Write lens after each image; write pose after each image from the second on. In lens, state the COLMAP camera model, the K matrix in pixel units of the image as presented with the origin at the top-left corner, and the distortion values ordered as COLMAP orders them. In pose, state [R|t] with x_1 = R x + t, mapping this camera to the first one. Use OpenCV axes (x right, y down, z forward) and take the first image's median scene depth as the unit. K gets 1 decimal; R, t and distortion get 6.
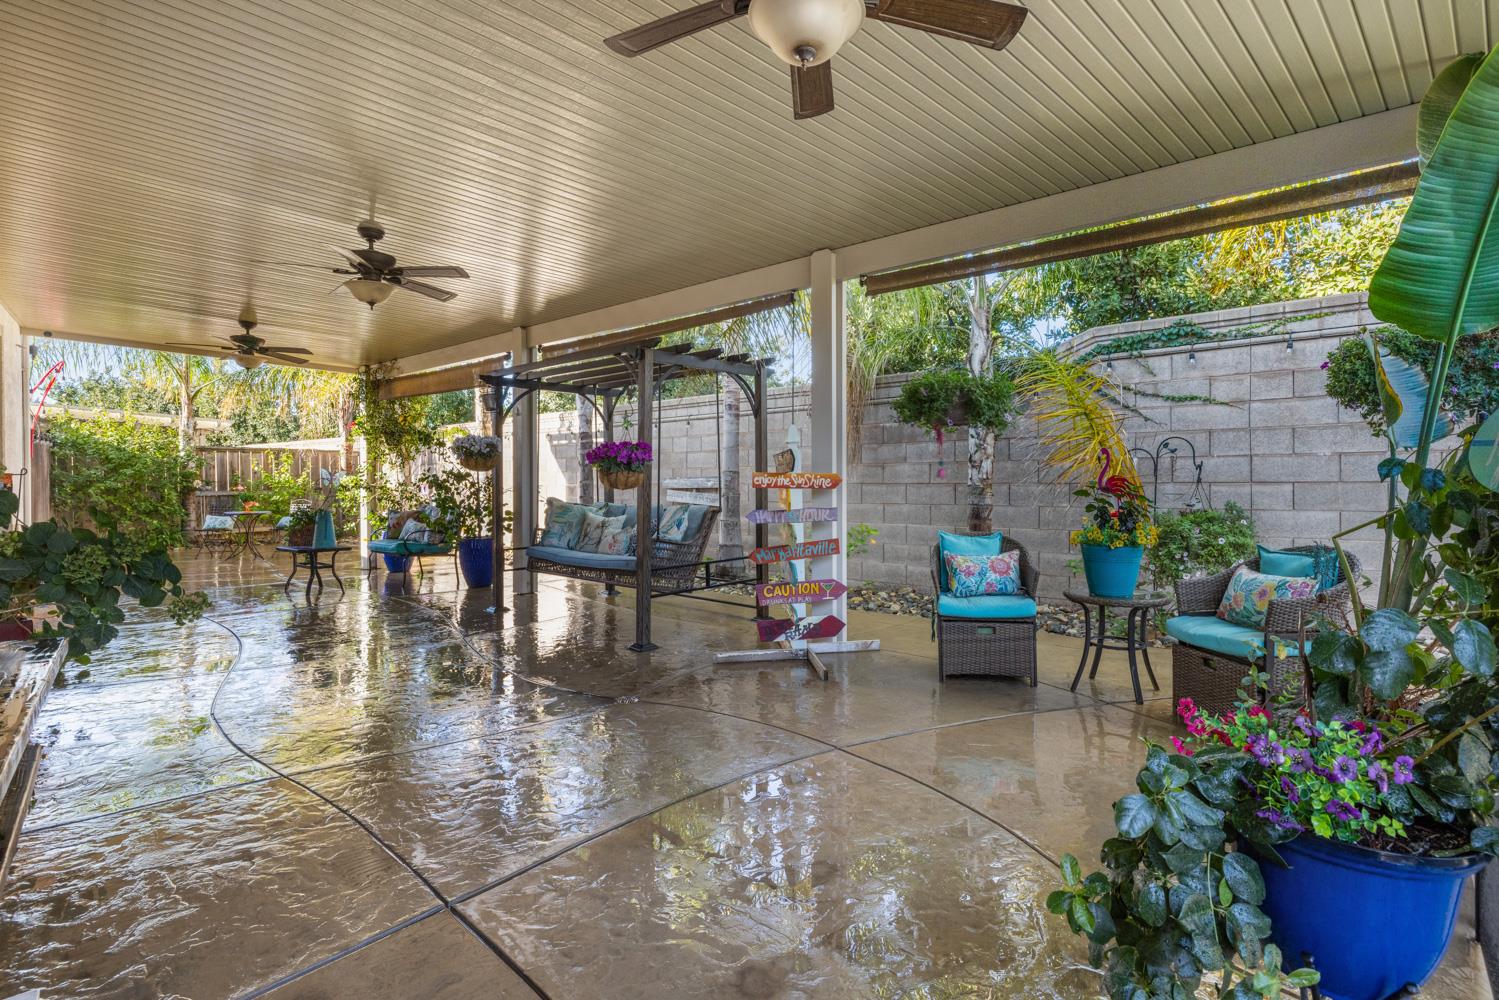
lens RADIAL K [[707.4, 0, 743.0], [0, 707.4, 488.2], [0, 0, 1]] dist [-0.002284, 0.000285]
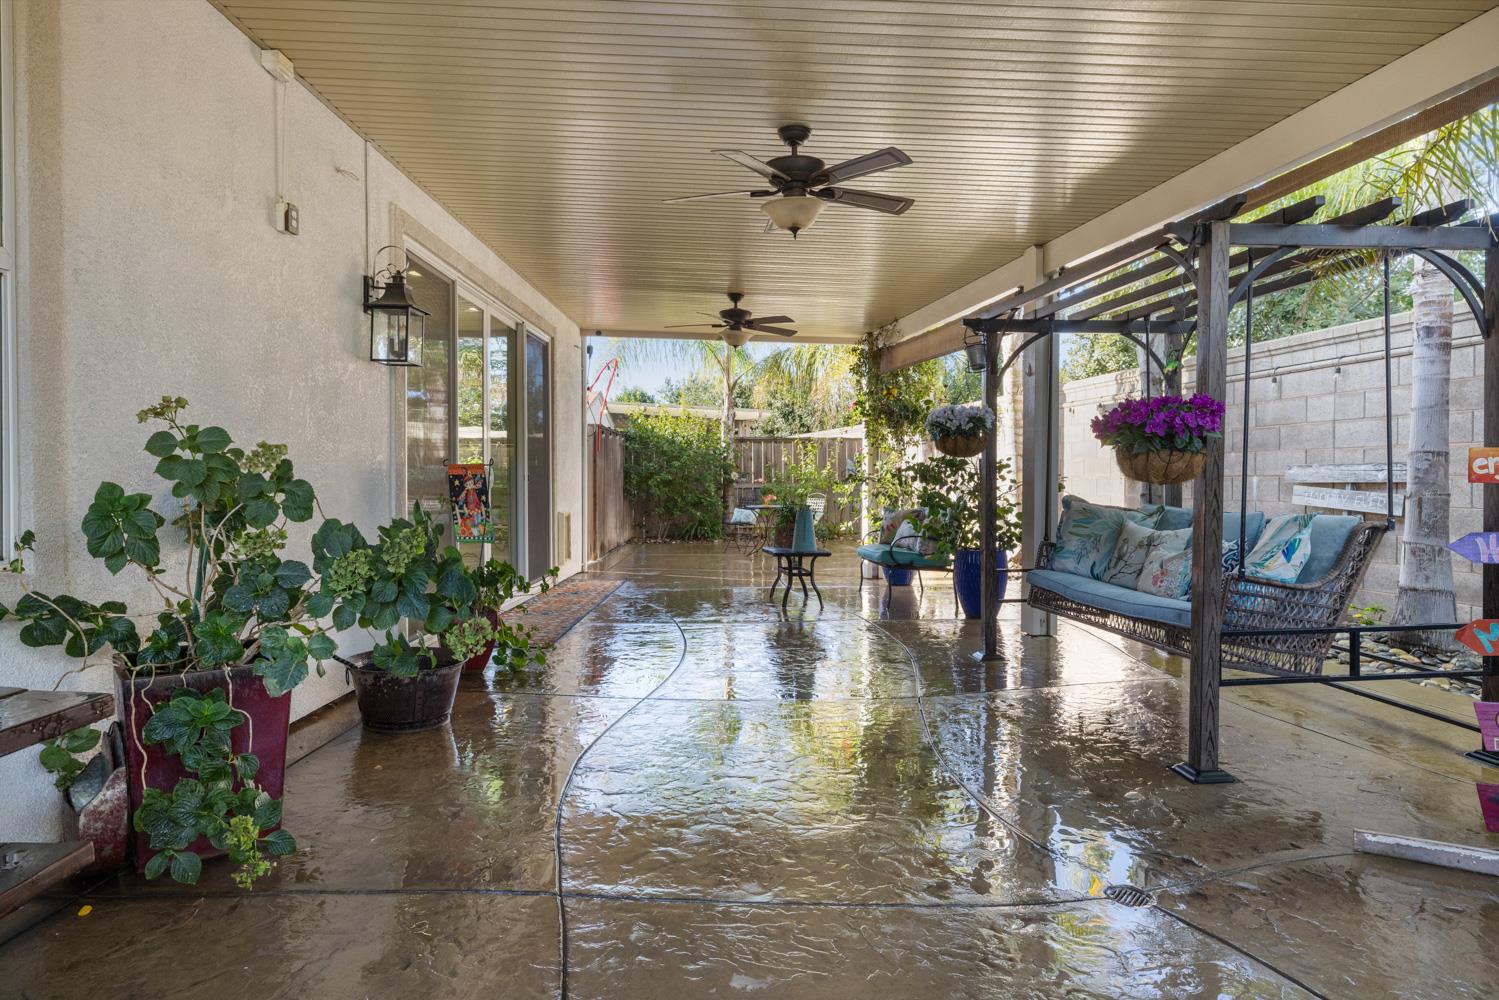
lens RADIAL K [[847.3, 0, 749.4], [0, 847.3, 493.3], [0, 0, 1]] dist [0.001059, -0.000215]
pose [[0.759718, 0.013398, -0.650114, 0.011084], [-0.004548, 0.999873, 0.015292, 0.000121], [0.650237, -0.008660, 0.759682, 0.195821]]
